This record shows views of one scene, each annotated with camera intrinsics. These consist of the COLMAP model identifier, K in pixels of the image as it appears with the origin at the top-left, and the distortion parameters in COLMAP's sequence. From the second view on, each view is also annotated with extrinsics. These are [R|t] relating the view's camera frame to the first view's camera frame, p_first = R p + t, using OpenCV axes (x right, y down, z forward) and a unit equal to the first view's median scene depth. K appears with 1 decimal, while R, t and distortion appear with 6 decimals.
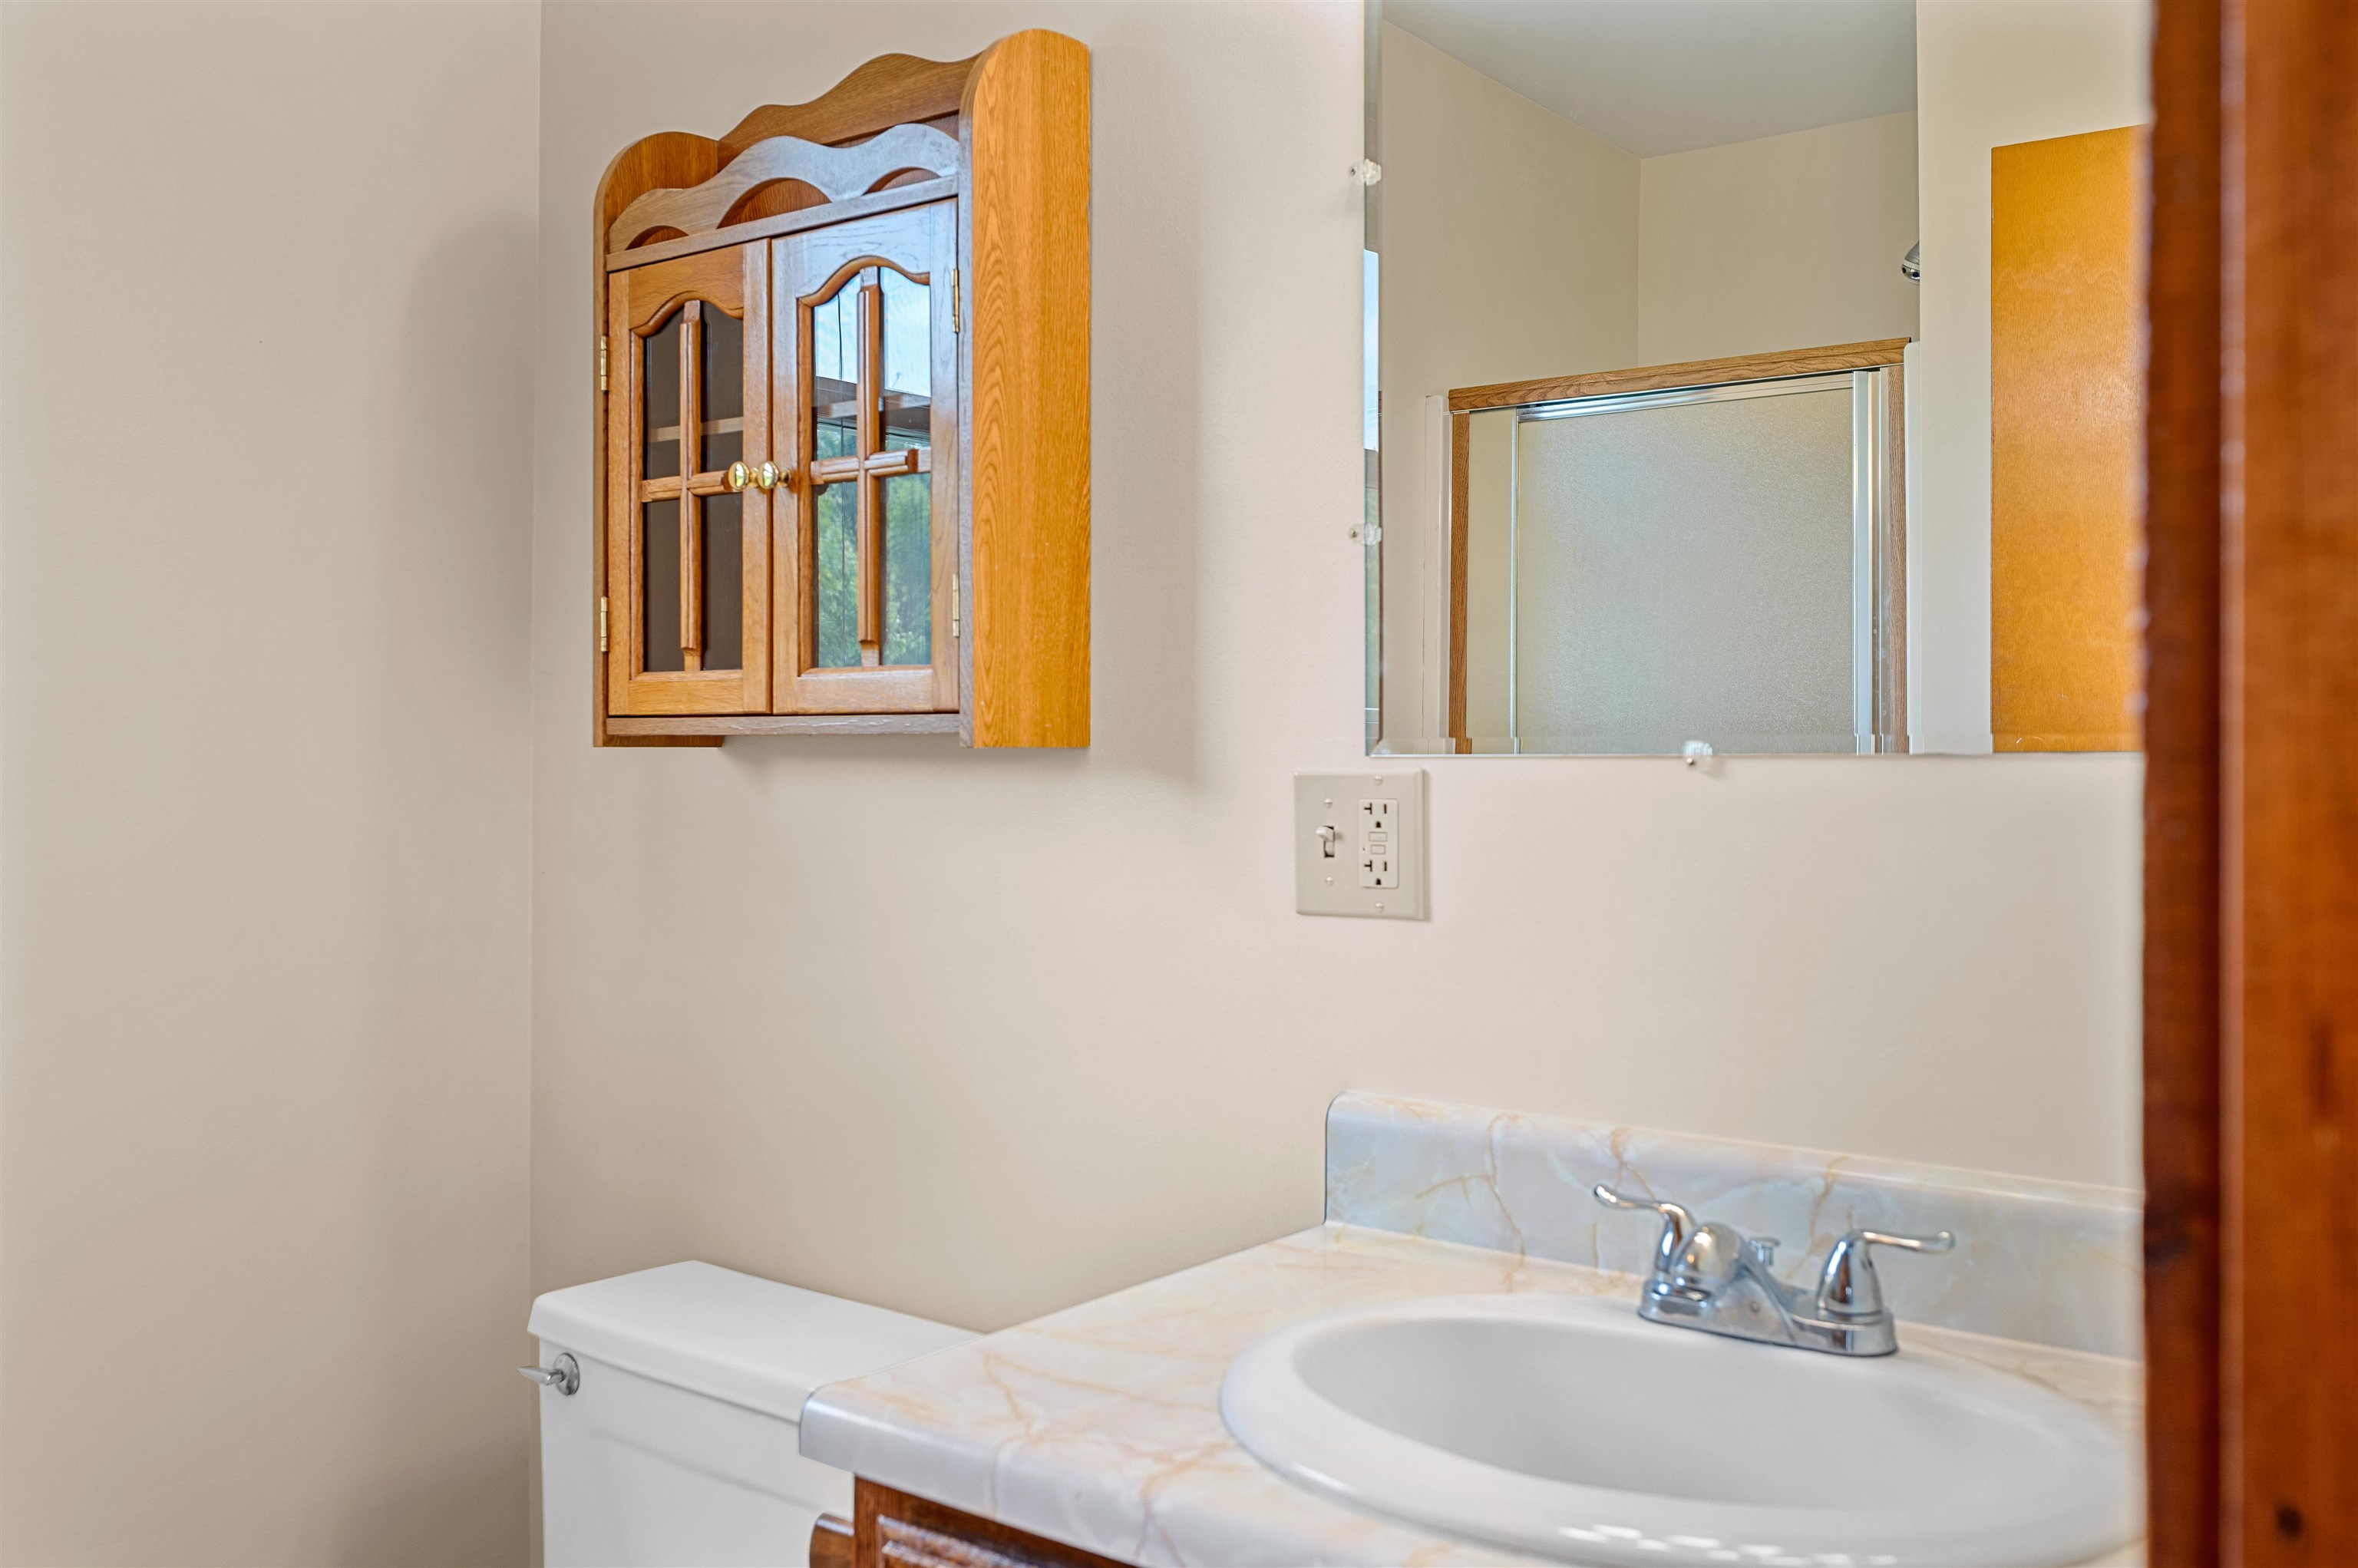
lens RADIAL K [[2046.7, 0, 1139.5], [0, 2046.7, 726.1], [0, 0, 1]] dist [-0.012431, -0.002022]
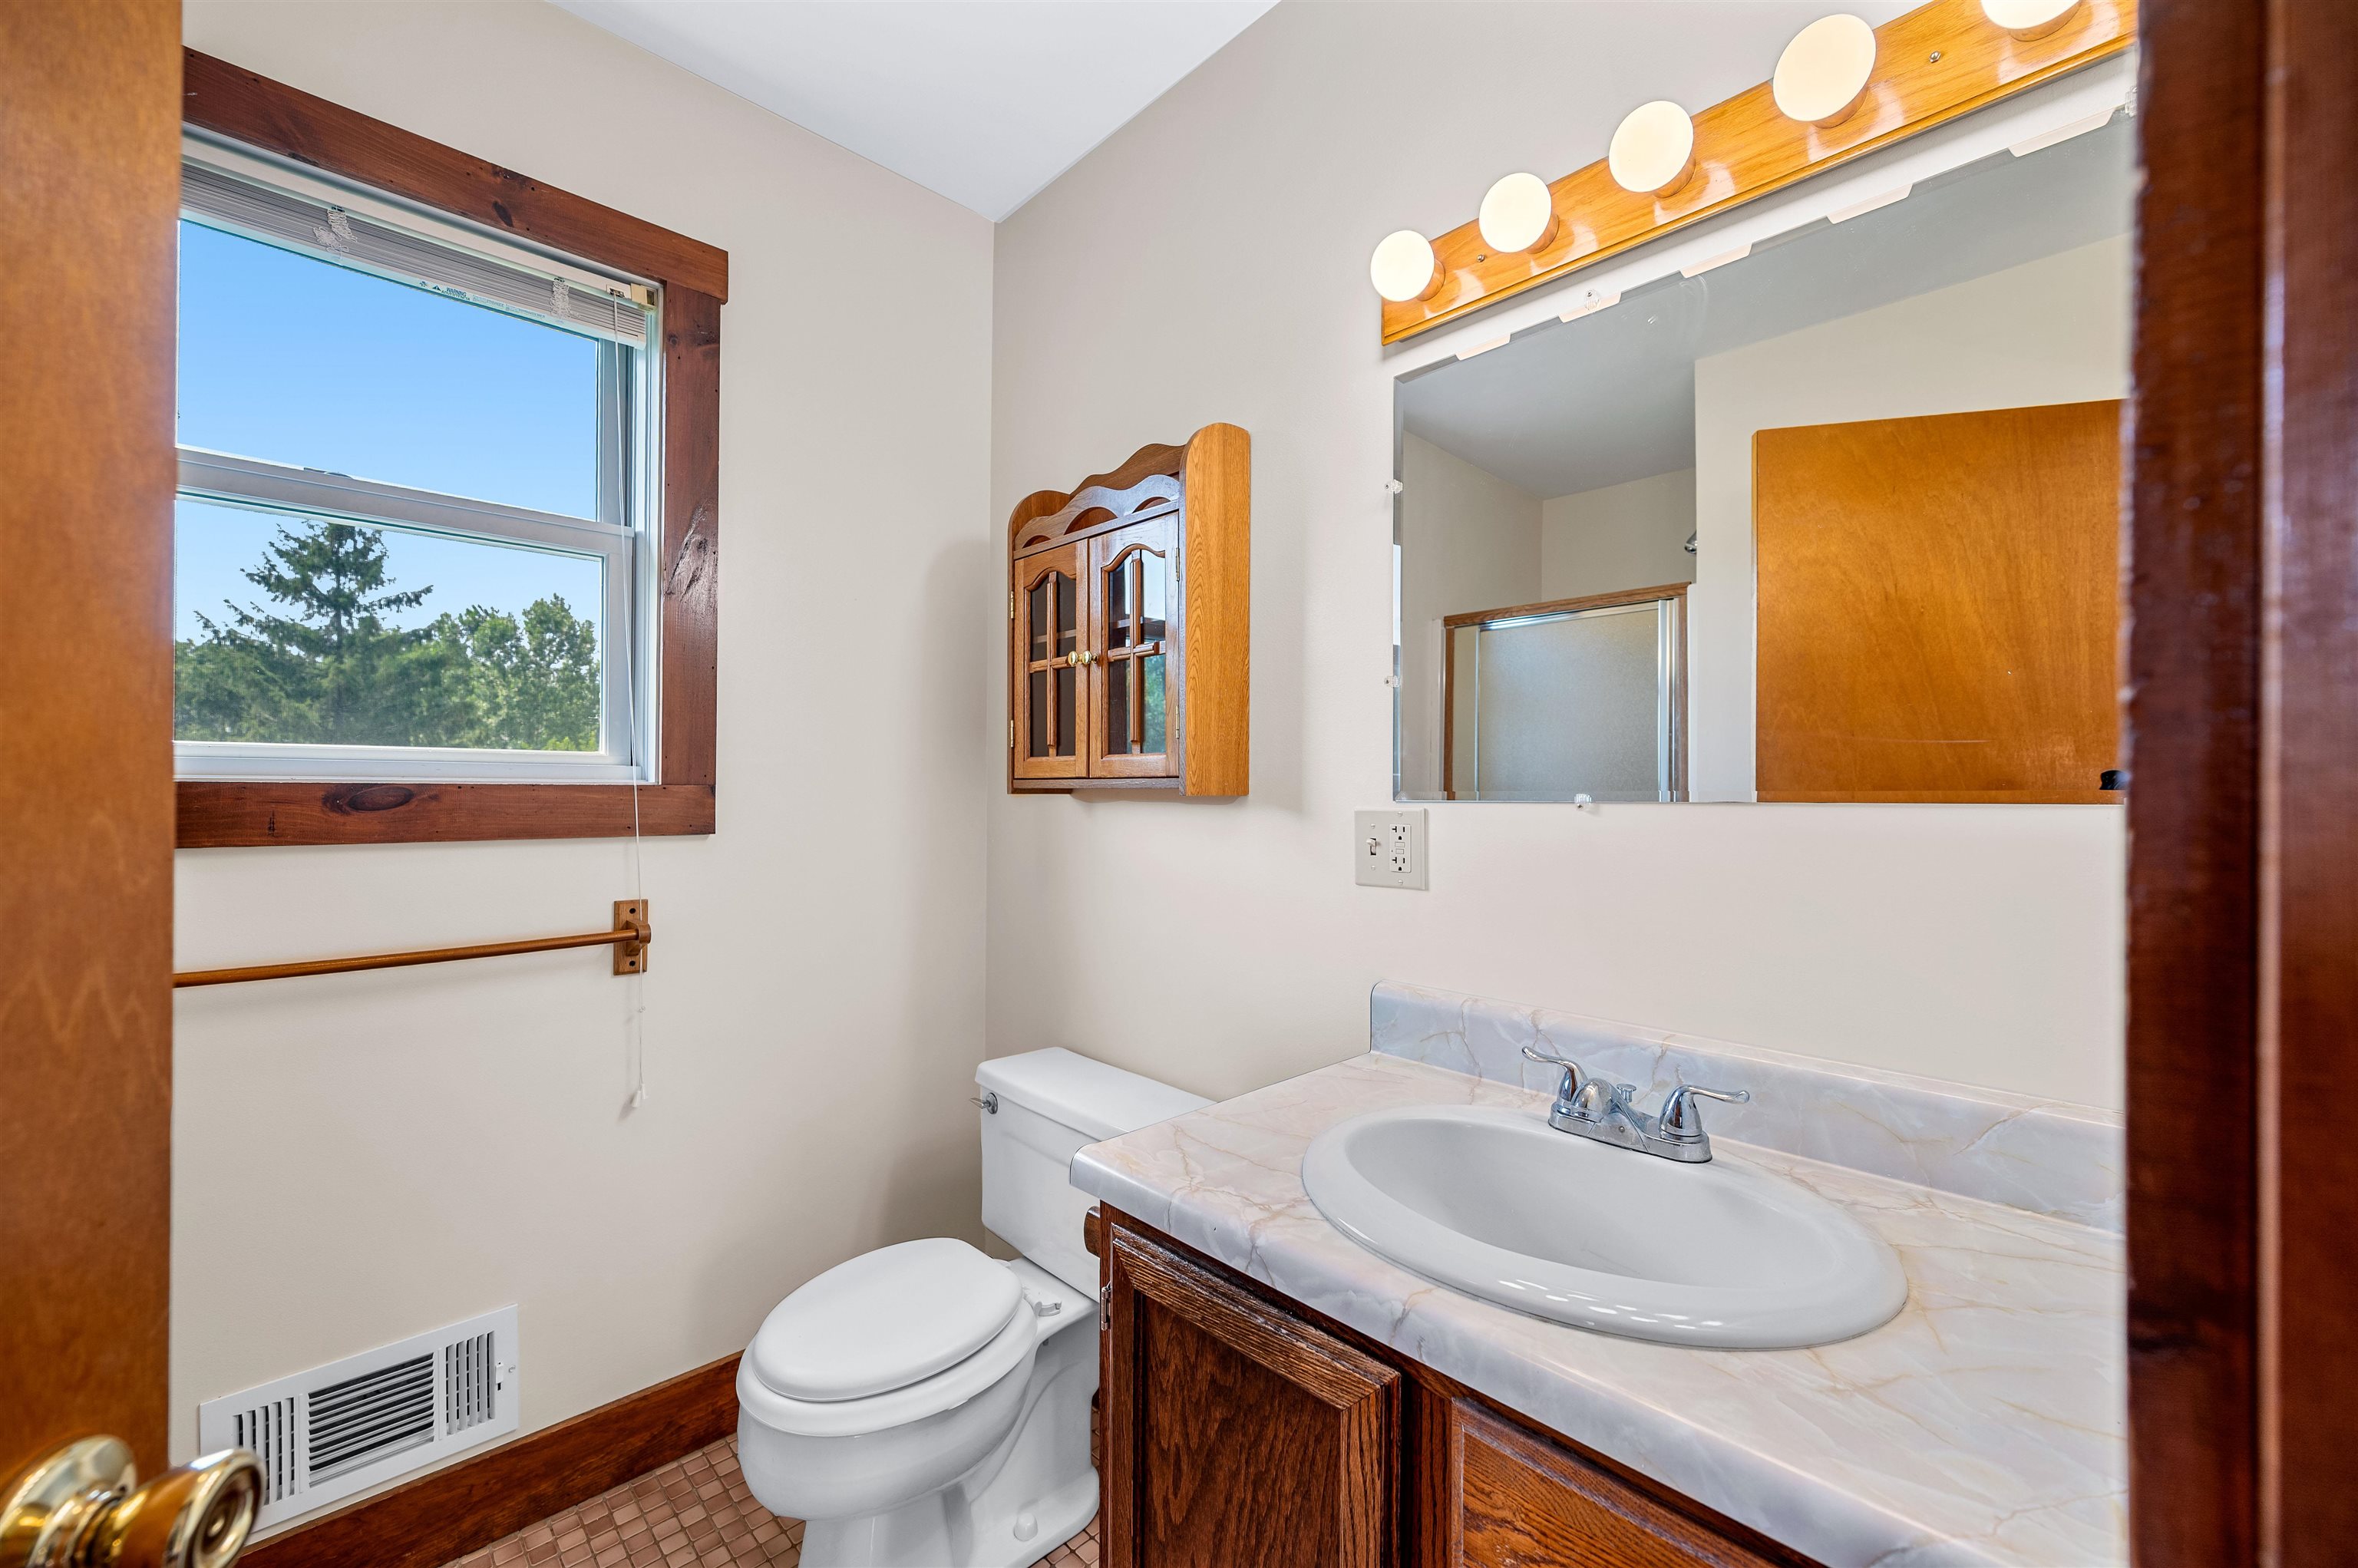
lens RADIAL K [[936.6, 0, 1166.0], [0, 936.6, 785.5], [0, 0, 1]] dist [-0.001225, -0.000428]
pose [[0.990187, 0.001376, -0.139738, 0.022486], [-0.000761, 0.999990, 0.004453, -0.002722], [0.139743, -0.004303, 0.990178, 0.115841]]
